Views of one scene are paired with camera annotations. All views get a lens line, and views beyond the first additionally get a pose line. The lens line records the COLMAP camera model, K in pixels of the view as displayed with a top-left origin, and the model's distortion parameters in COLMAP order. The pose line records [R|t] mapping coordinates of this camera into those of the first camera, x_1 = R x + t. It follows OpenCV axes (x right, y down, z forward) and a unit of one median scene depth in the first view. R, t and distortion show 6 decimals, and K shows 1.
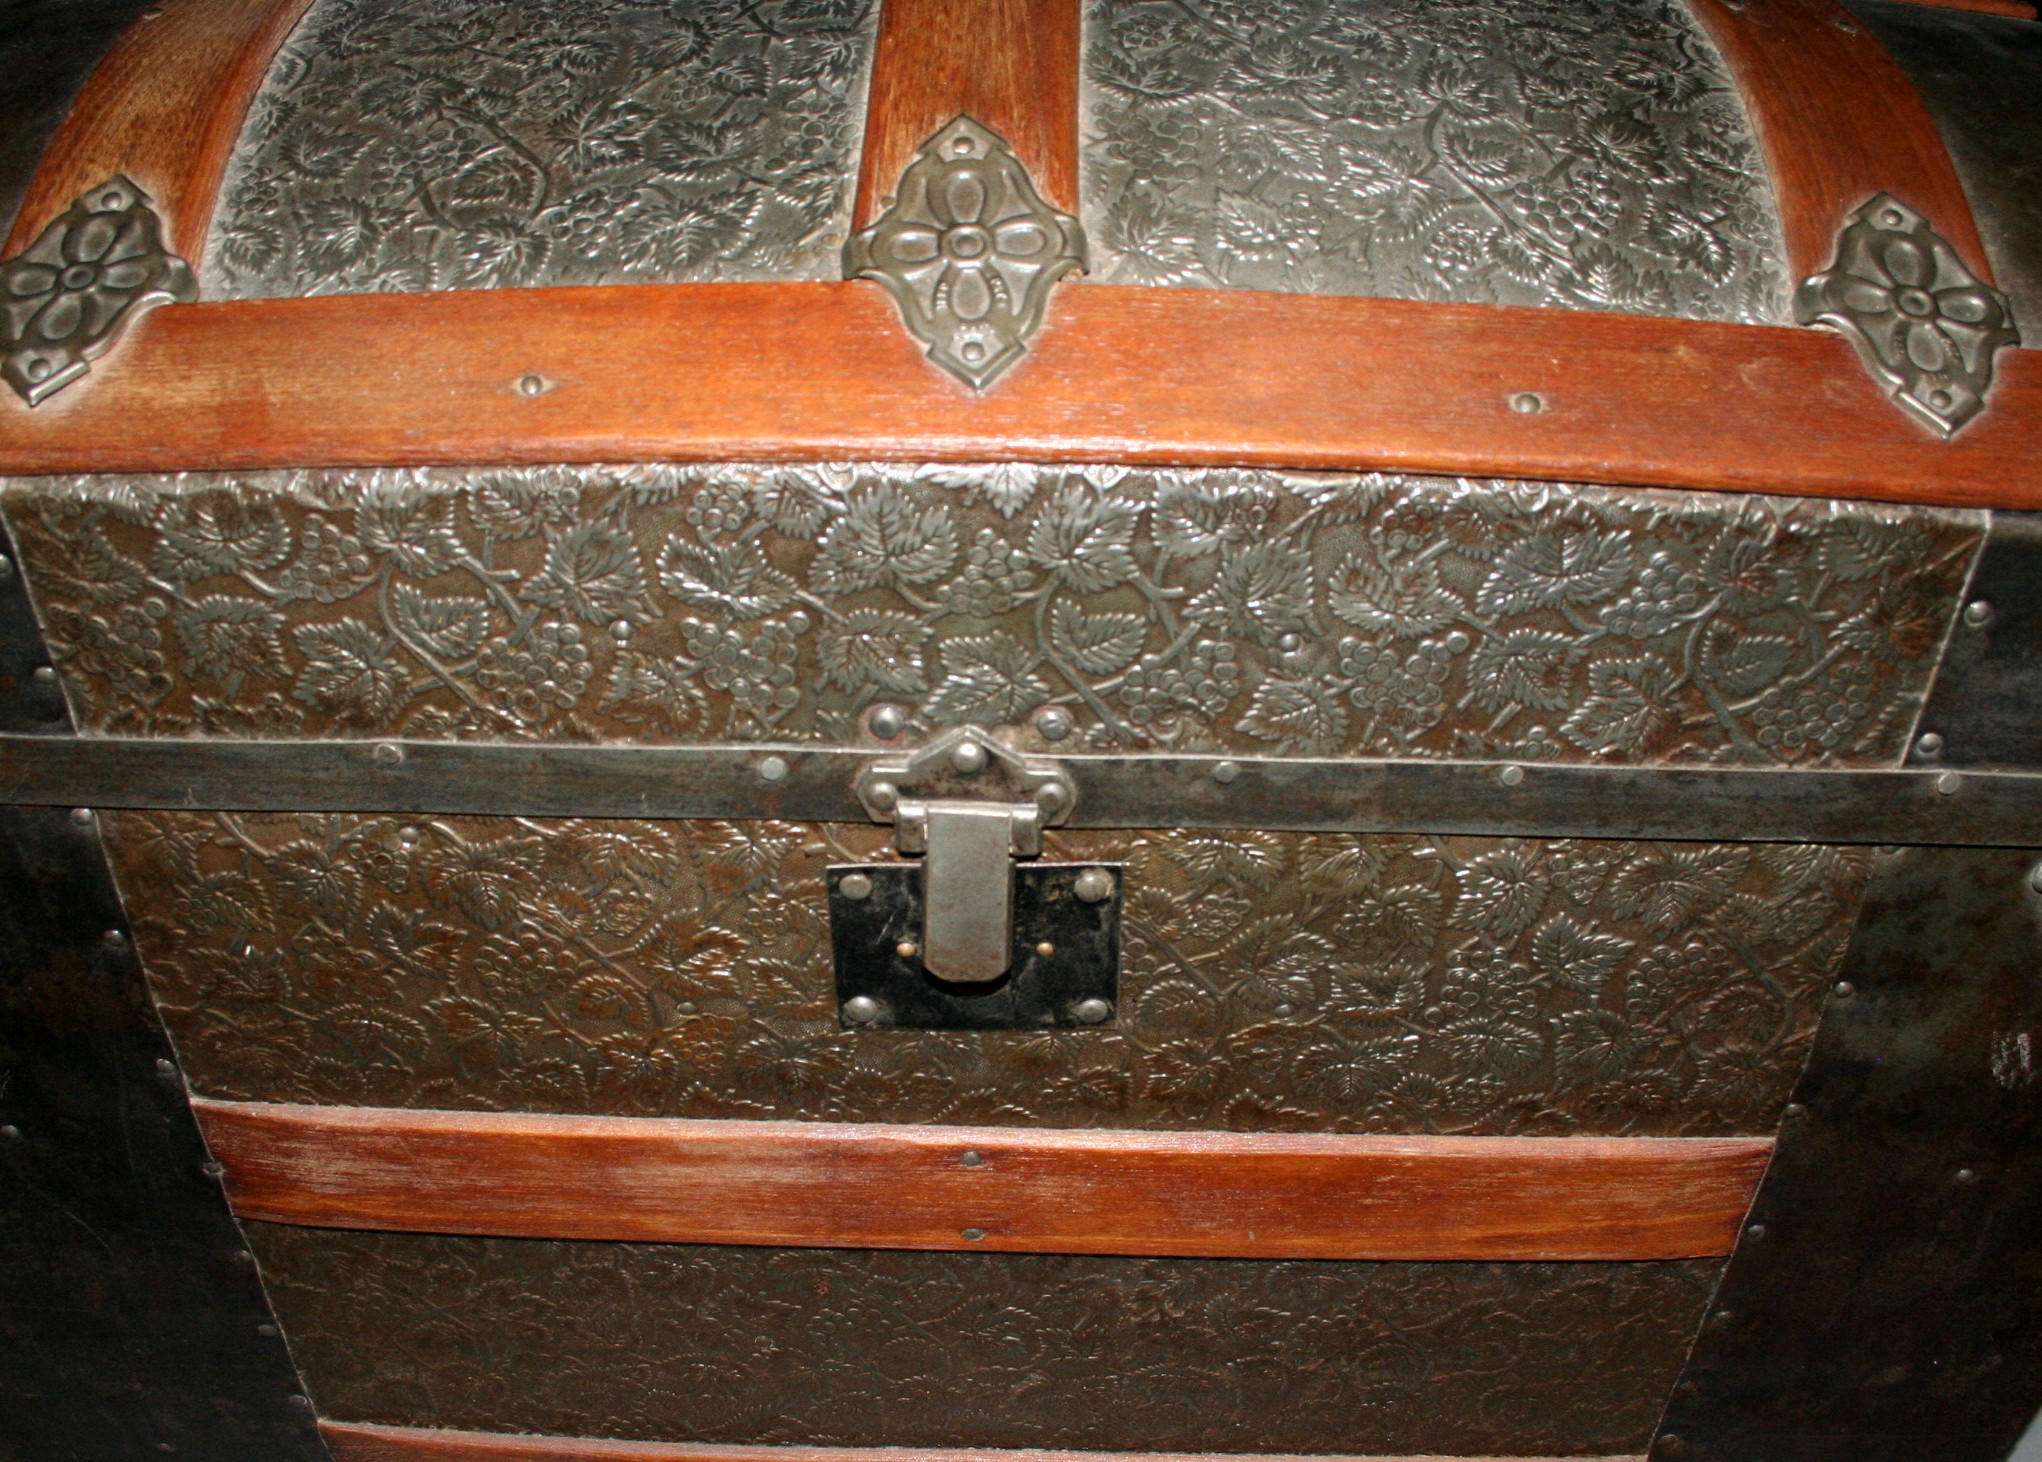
lens RADIAL K [[1990.7, 0, 1035.7], [0, 1990.7, 733.2], [0, 0, 1]] dist [-0.076109, 0.000000]
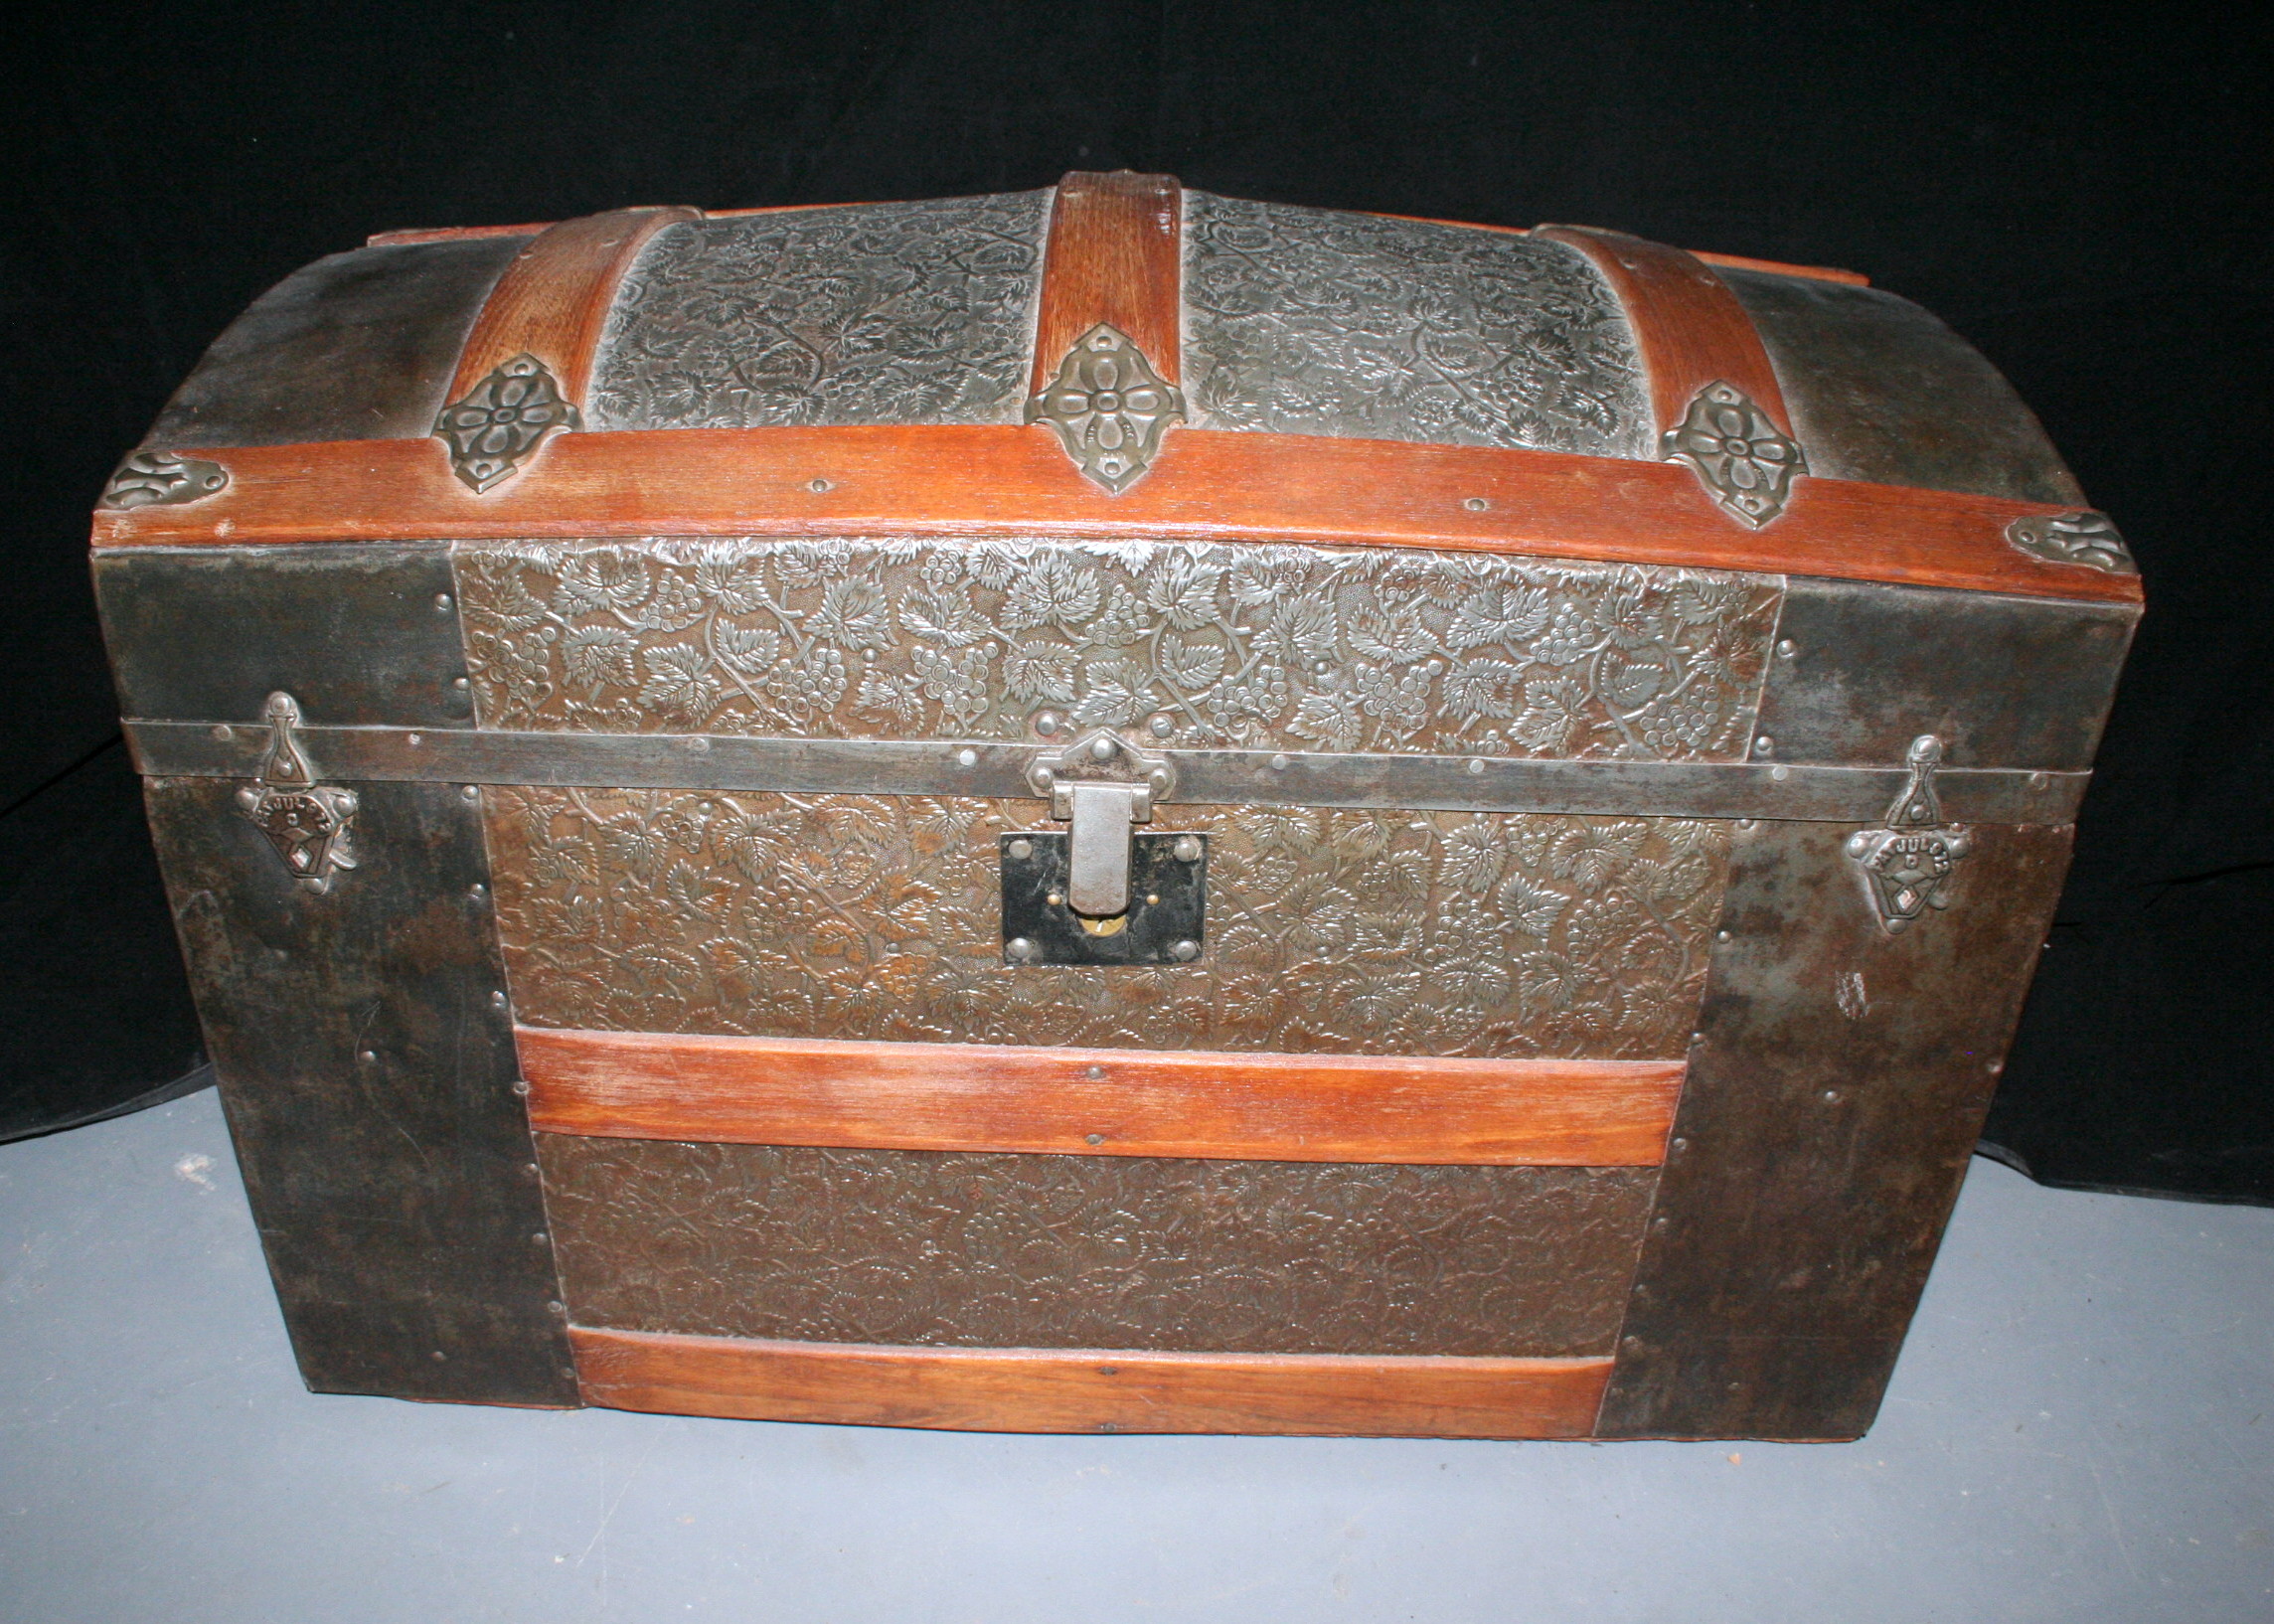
lens RADIAL K [[2216.8, 0, 1126.9], [0, 2216.8, 811.5], [0, 0, 1]] dist [-0.076109, 0.000000]
pose [[0.999701, 0.008250, 0.023026, -0.052175], [-0.004747, 0.988943, -0.148220, 0.291171], [-0.023995, 0.148066, 0.988686, -0.582538]]
